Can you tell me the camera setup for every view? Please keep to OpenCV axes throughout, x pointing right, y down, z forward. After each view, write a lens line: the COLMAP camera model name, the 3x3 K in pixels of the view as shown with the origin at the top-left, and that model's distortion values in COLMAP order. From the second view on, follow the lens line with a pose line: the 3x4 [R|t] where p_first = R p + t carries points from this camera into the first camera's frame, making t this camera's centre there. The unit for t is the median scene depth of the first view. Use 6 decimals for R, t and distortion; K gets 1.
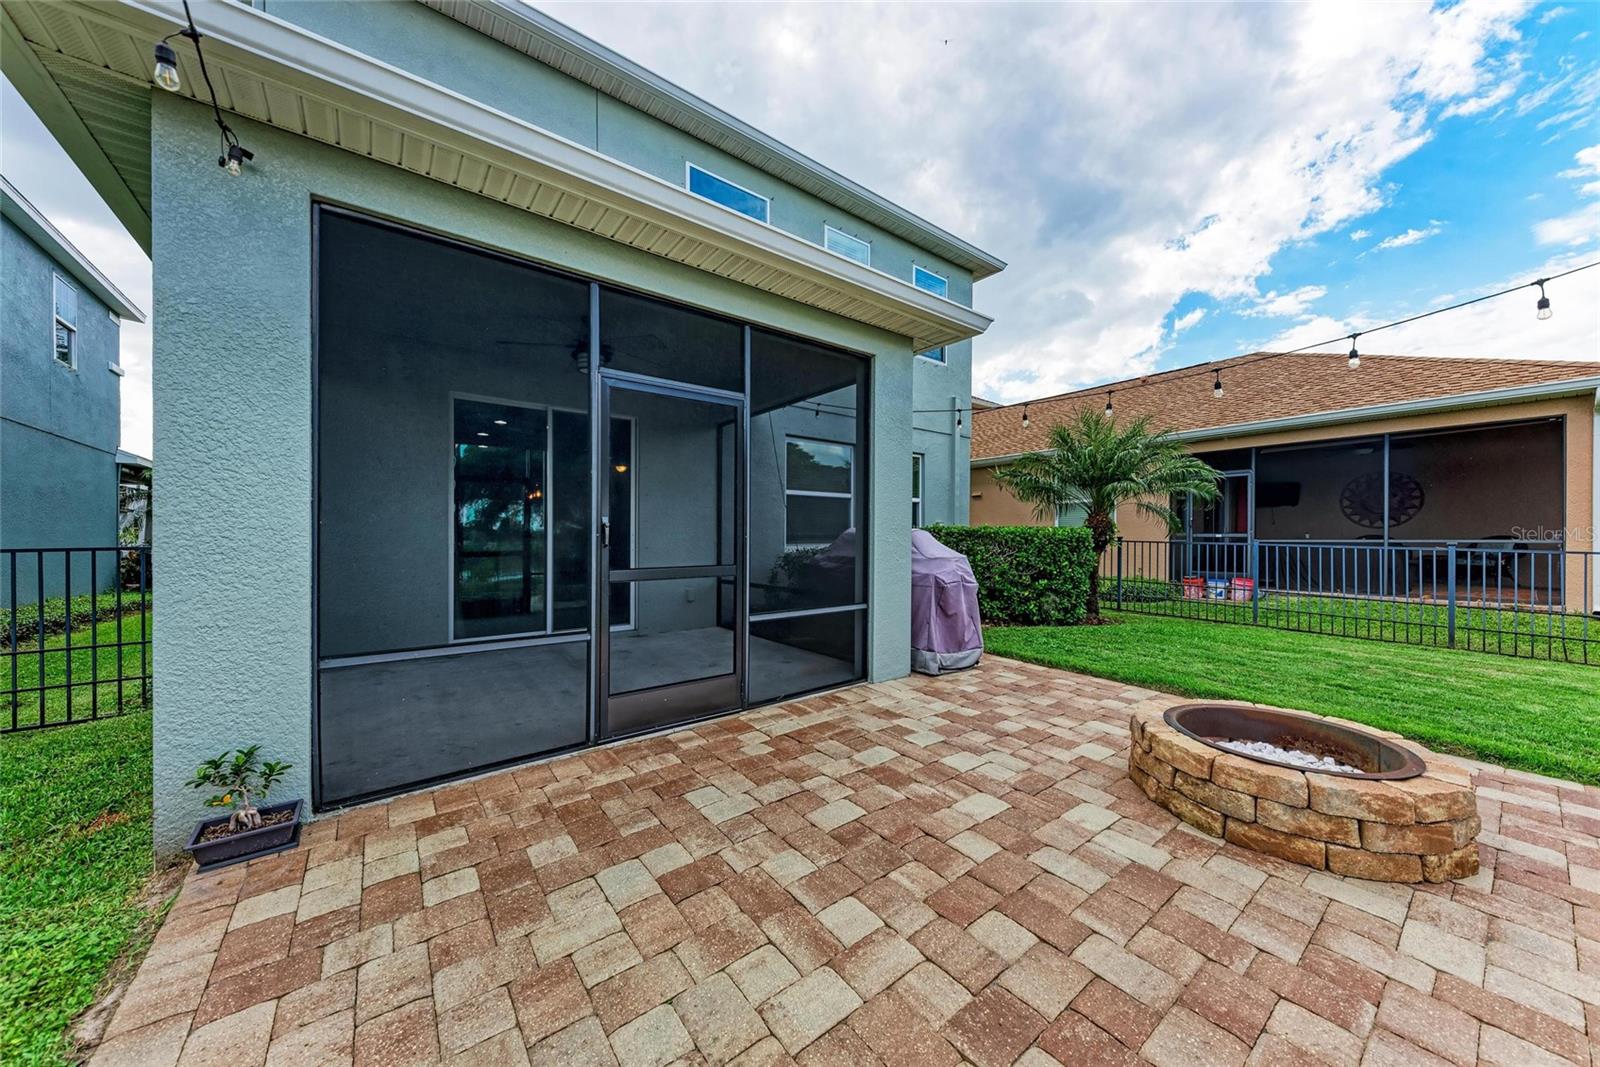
lens RADIAL K [[548.1, 0, 802.4], [0, 548.1, 535.0], [0, 0, 1]] dist [0.010604, -0.002541]
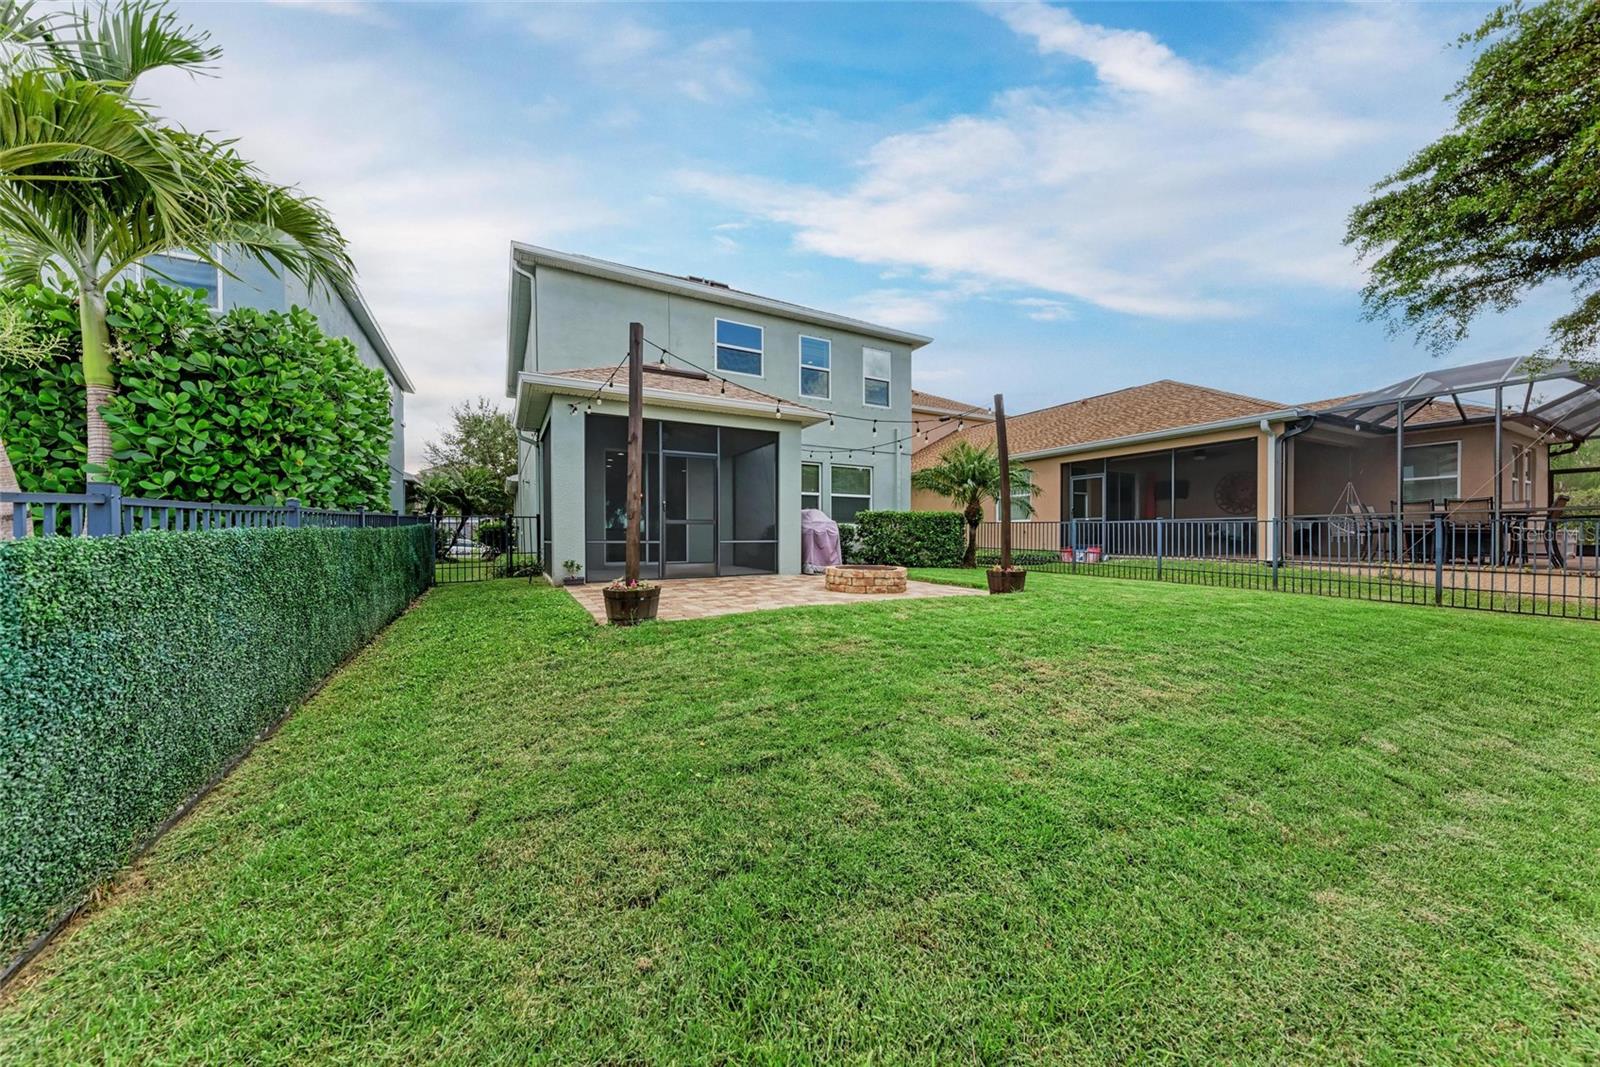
lens RADIAL K [[548.1, 0, 800.5], [0, 548.1, 540.7], [0, 0, 1]] dist [0.010604, -0.002541]
pose [[0.987131, 0.001914, -0.159901, 0.622253], [-0.000391, 0.999954, 0.009556, 0.112970], [0.159912, -0.009371, 0.987087, -1.337786]]
